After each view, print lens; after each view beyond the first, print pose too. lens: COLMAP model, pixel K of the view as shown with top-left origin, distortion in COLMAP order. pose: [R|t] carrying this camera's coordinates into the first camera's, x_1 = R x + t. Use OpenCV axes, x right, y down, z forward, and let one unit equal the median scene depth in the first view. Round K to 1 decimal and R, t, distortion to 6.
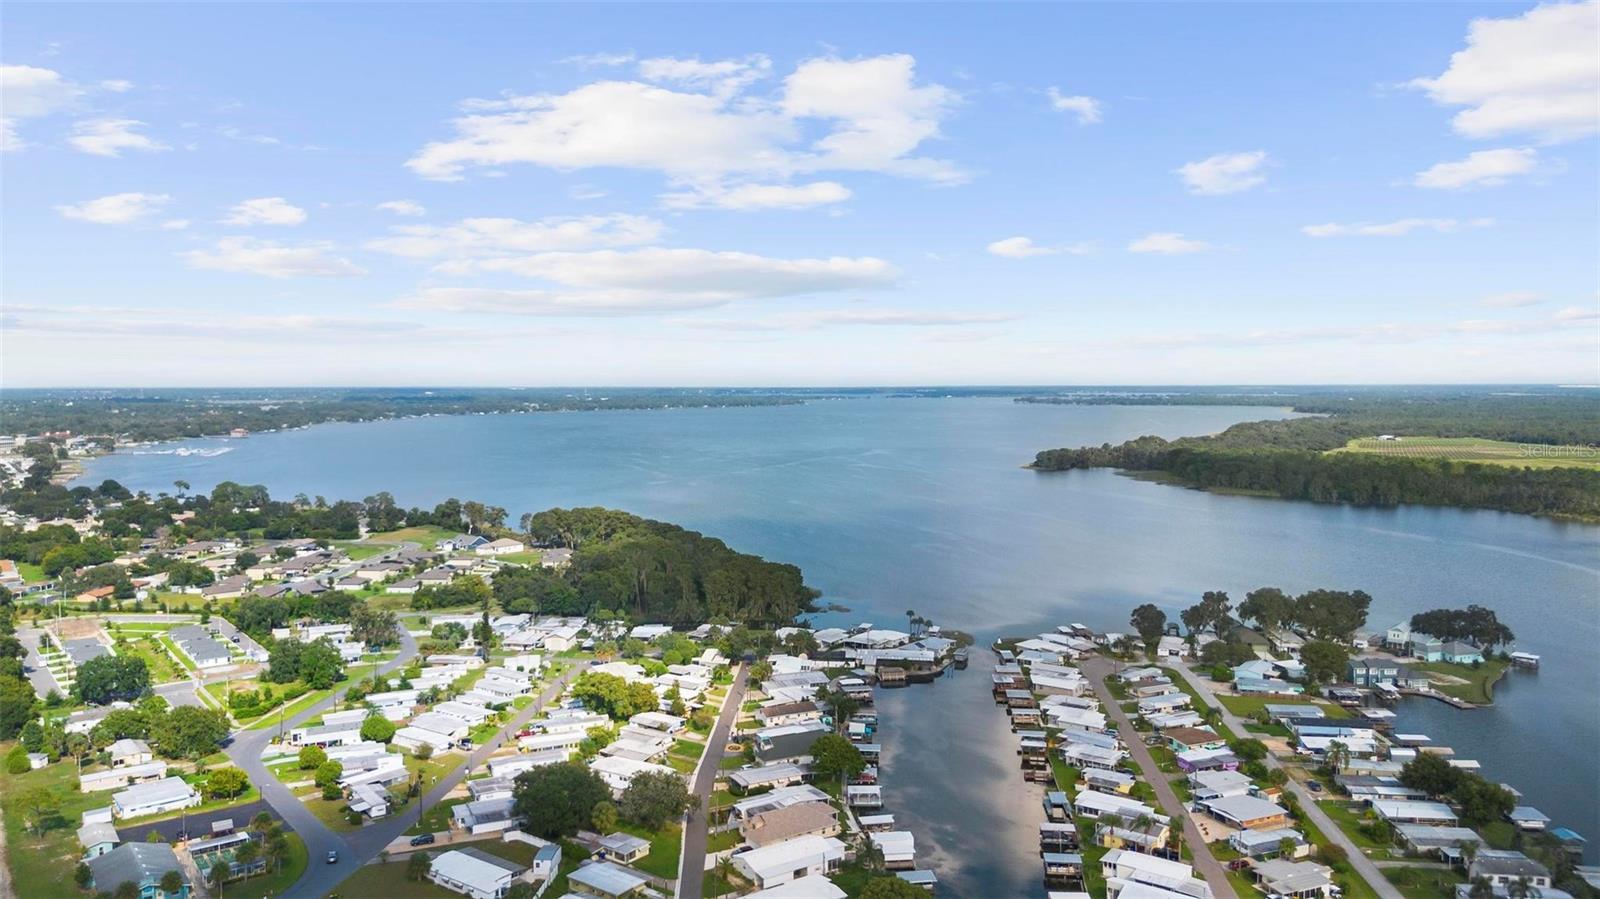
lens RADIAL K [[1150.0, 0, 805.4], [0, 1150.0, 444.1], [0, 0, 1]] dist [0.034147, -0.005347]
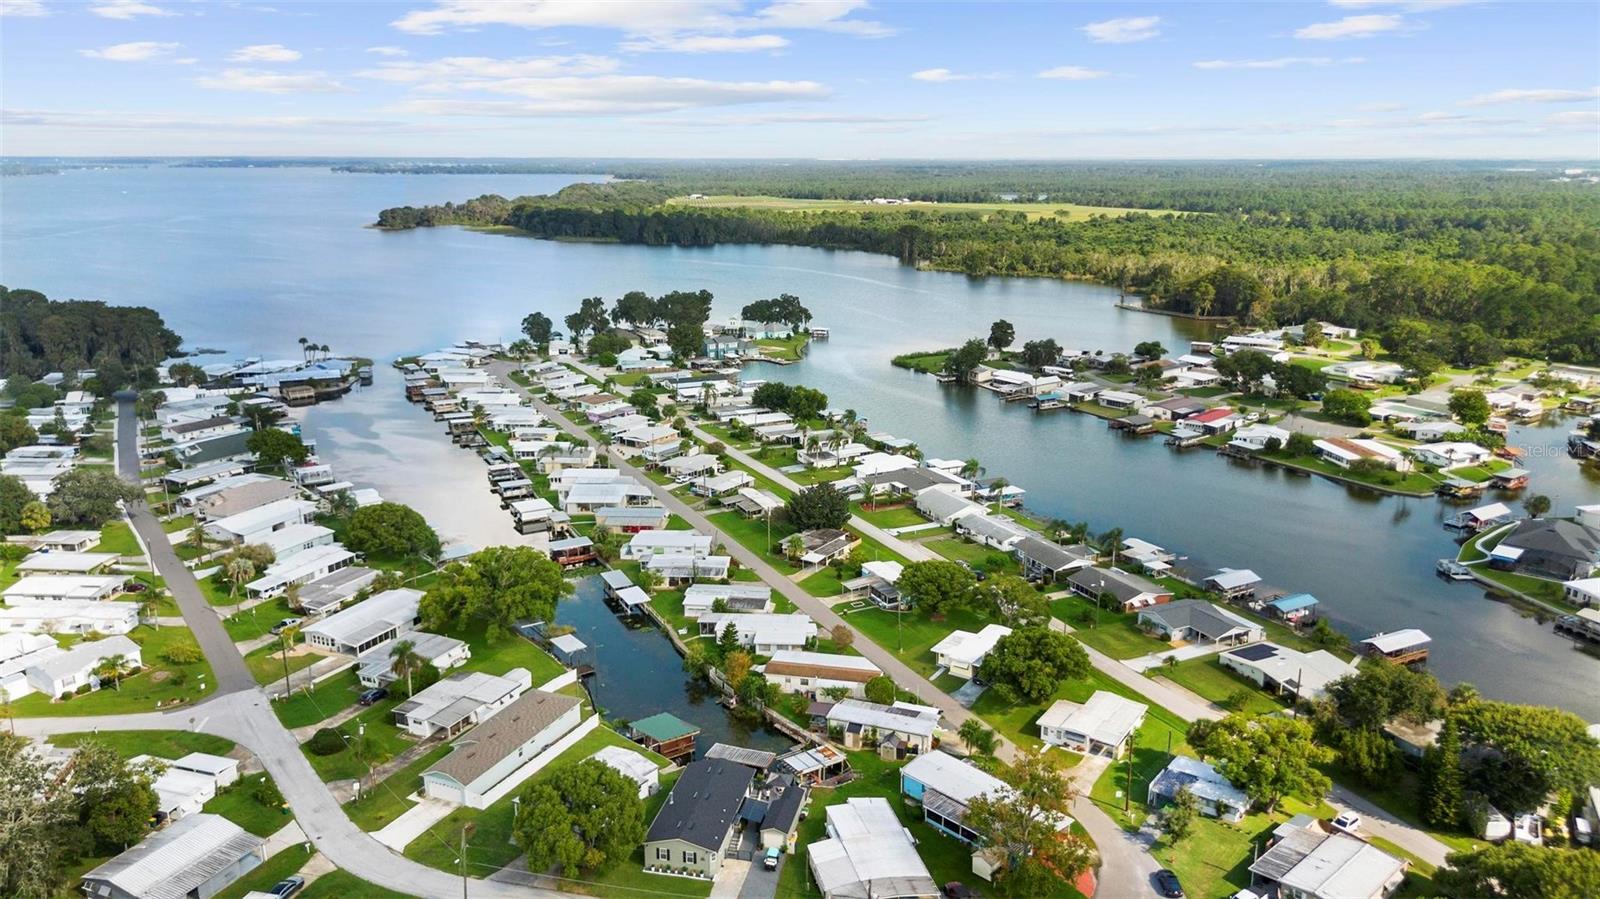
lens RADIAL K [[1150.0, 0, 805.4], [0, 1150.0, 444.1], [0, 0, 1]] dist [0.034147, -0.005347]
pose [[0.845135, -0.128488, 0.518881, -0.076744], [0.027805, 0.979935, 0.197368, 0.053899], [-0.533829, -0.152376, 0.831750, -0.076329]]
